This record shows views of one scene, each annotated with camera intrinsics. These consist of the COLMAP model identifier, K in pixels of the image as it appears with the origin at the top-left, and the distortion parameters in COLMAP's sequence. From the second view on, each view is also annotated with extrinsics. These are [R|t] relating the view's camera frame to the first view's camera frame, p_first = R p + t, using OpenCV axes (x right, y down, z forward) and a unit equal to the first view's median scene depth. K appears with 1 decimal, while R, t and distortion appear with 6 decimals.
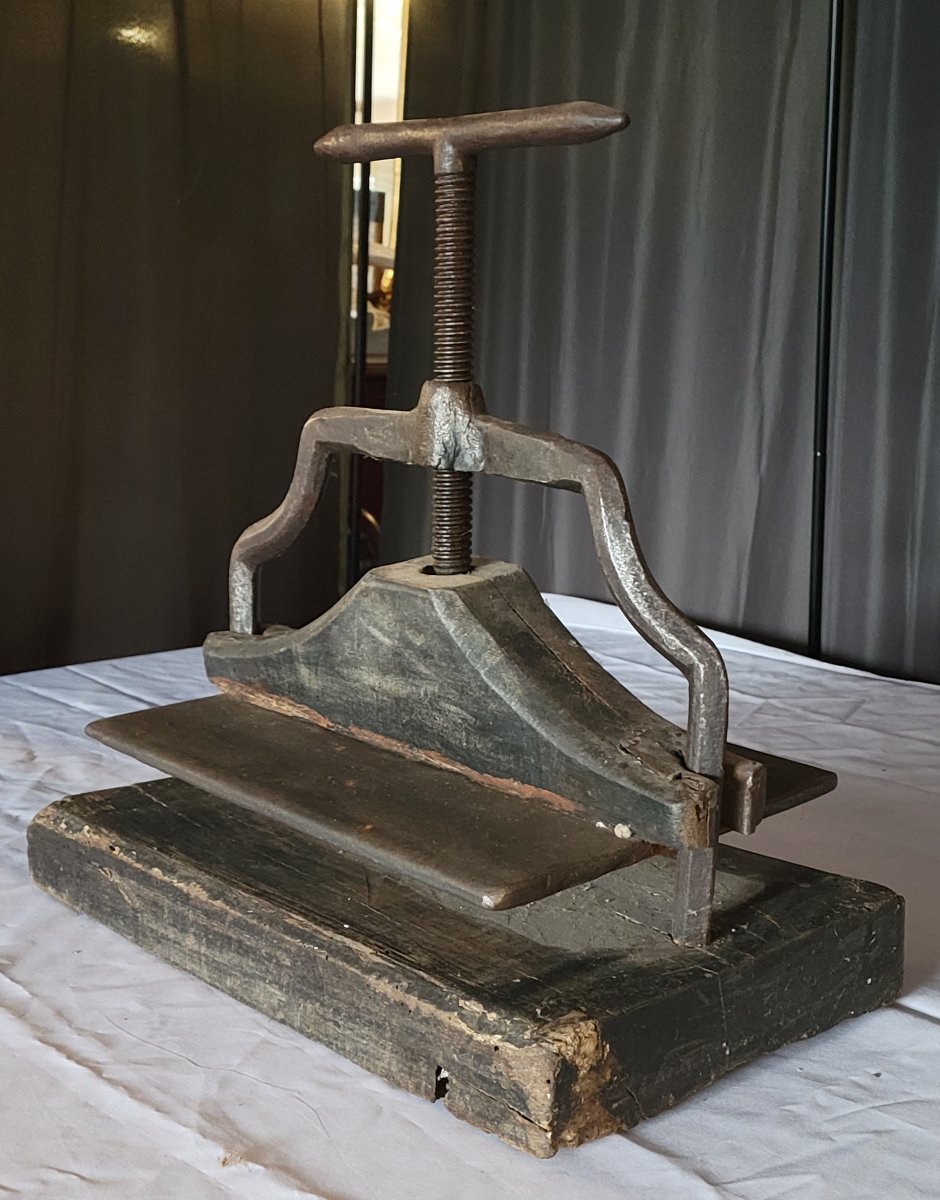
lens RADIAL K [[1751.7, 0, 468.6], [0, 1751.7, 531.2], [0, 0, 1]] dist [0.017119, 0.000000]
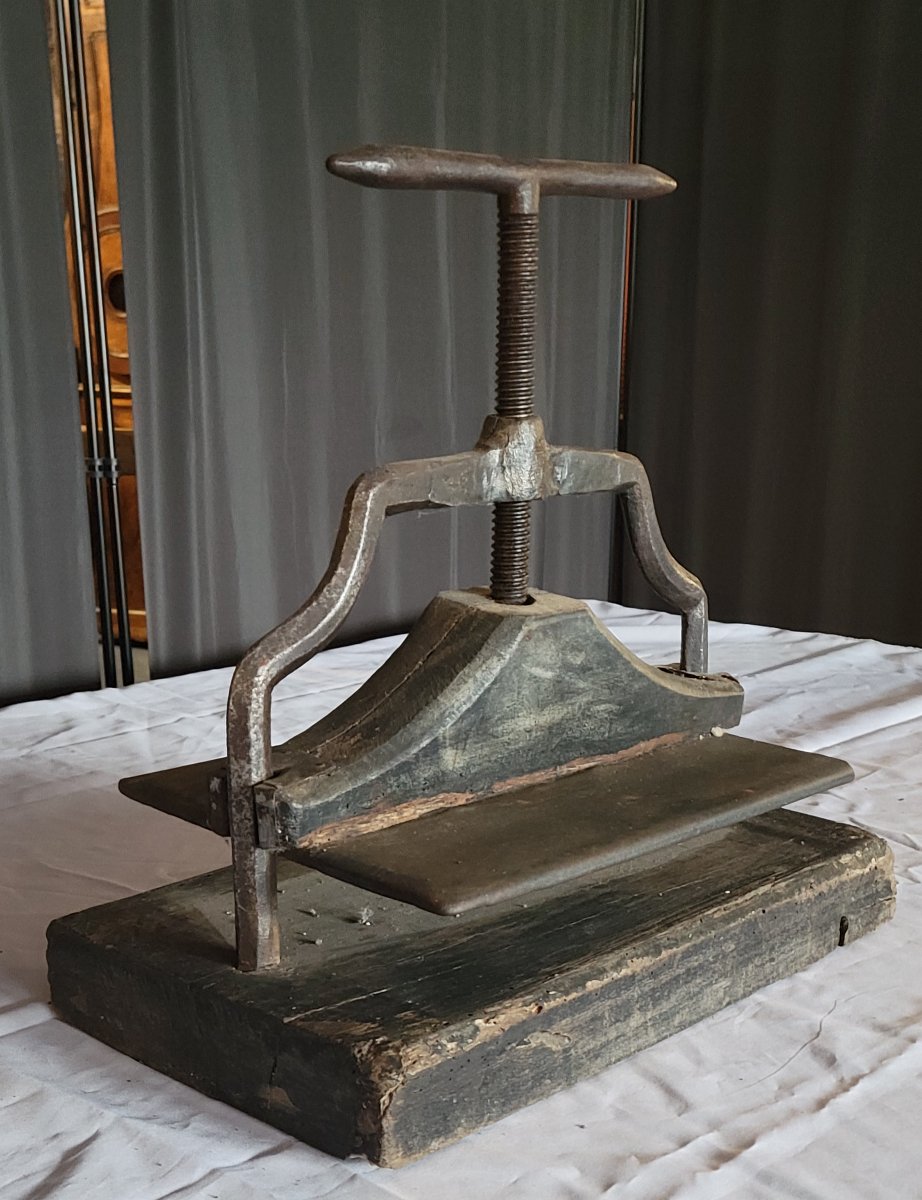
lens RADIAL K [[1751.7, 0, 460.3], [0, 1751.7, 600.9], [0, 0, 1]] dist [0.017119, 0.000000]
pose [[-0.078725, -0.190229, 0.978578, -1.066278], [0.139486, 0.969866, 0.199757, -0.195949], [-0.987090, 0.152224, -0.049819, 1.132617]]
